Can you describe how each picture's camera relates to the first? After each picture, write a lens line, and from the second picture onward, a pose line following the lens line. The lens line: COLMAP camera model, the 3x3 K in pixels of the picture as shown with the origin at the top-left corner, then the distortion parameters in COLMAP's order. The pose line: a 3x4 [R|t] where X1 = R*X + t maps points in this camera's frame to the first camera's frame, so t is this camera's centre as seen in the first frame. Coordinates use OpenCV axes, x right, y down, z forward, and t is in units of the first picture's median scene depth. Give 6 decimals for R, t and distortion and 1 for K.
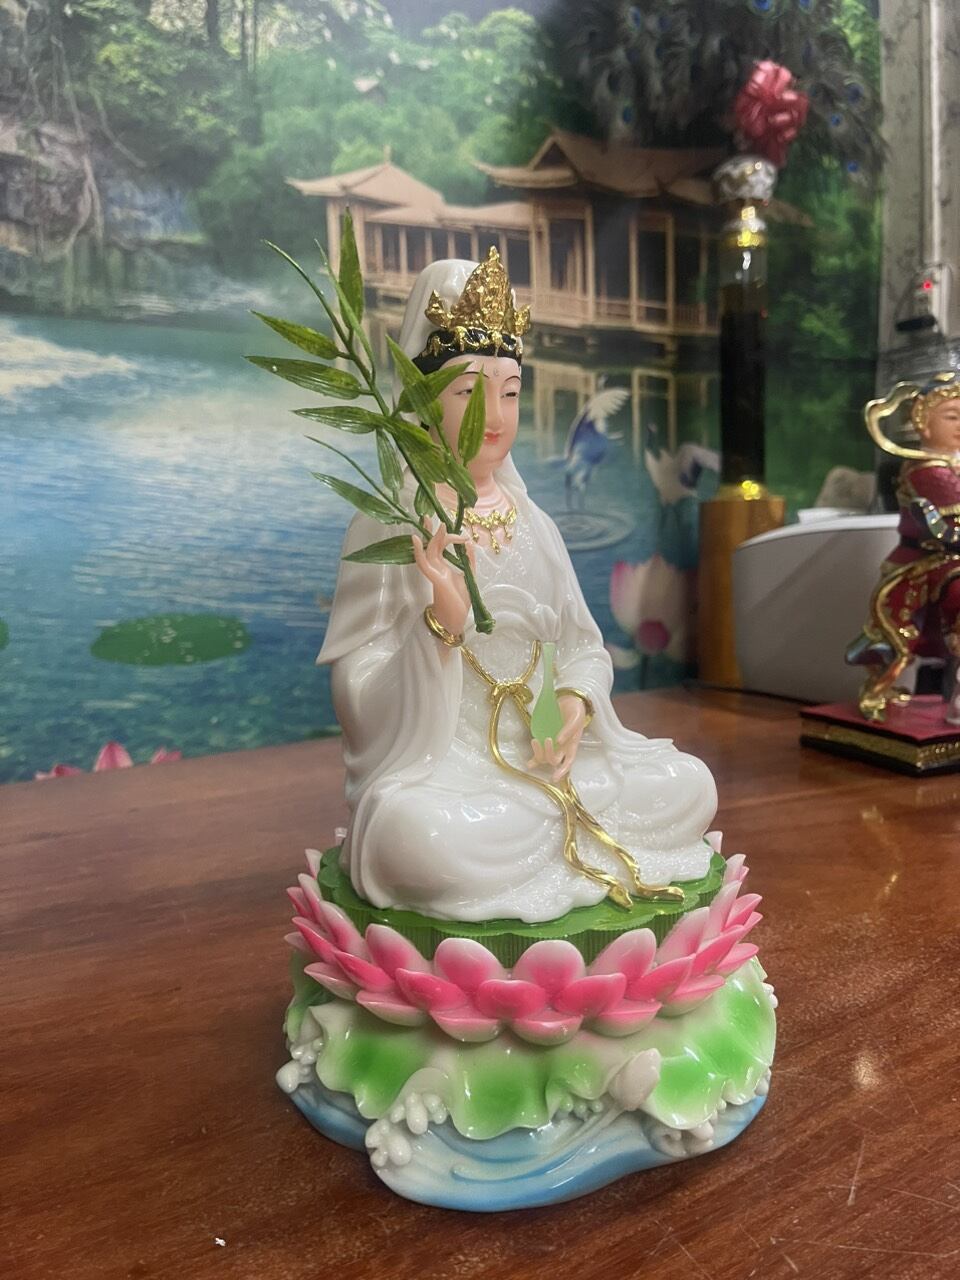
lens RADIAL K [[1011.2, 0, 489.9], [0, 1011.2, 644.1], [0, 0, 1]] dist [0.060905, -0.109619]
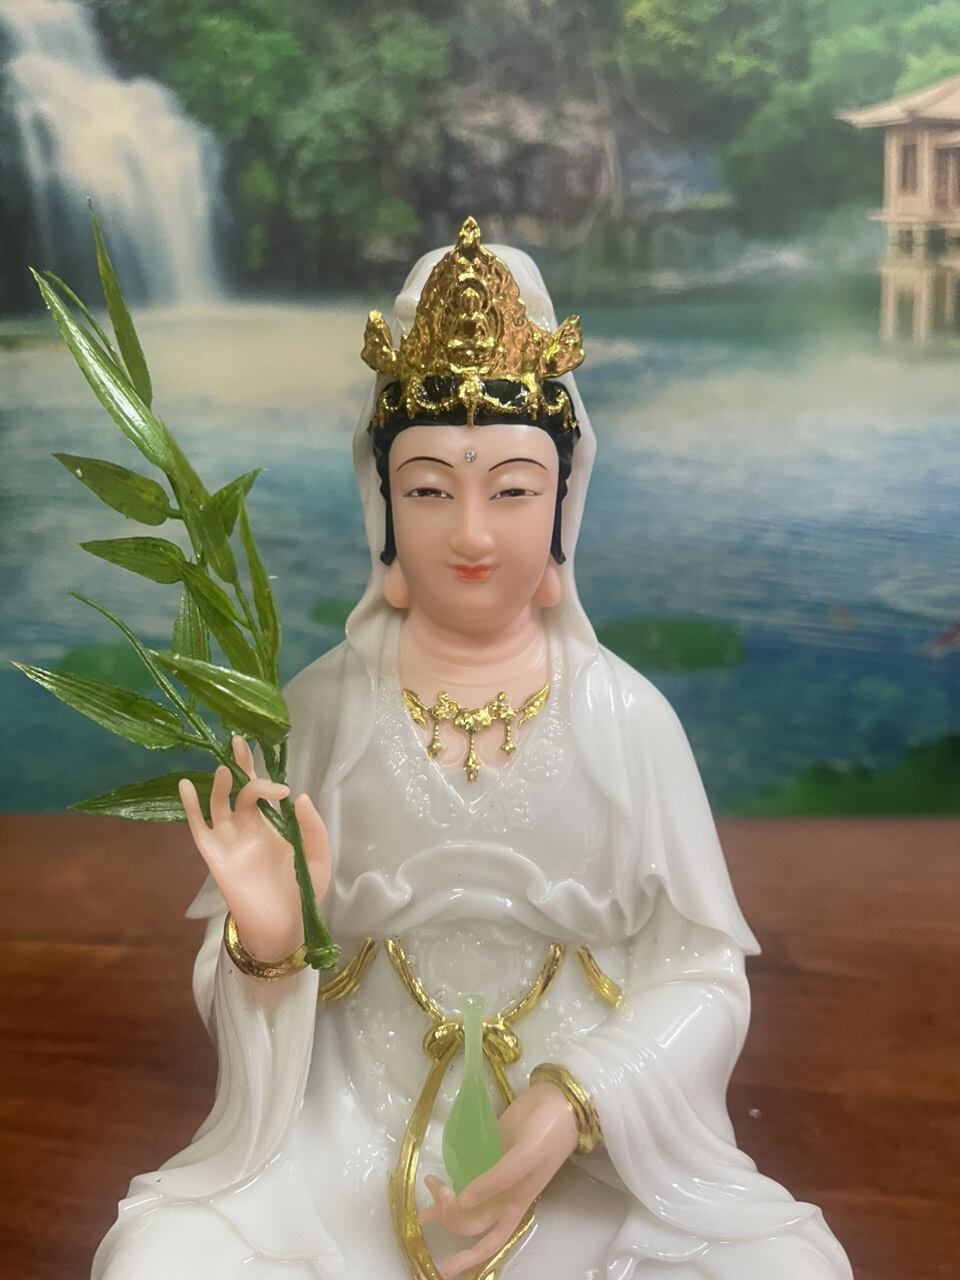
lens RADIAL K [[1011.2, 0, 473.7], [0, 1011.2, 638.7], [0, 0, 1]] dist [0.060905, -0.109619]
pose [[0.815354, 0.096104, -0.570930, 0.082811], [-0.076827, 0.995366, 0.057832, -0.052456], [0.573842, -0.003290, 0.818959, 0.146285]]
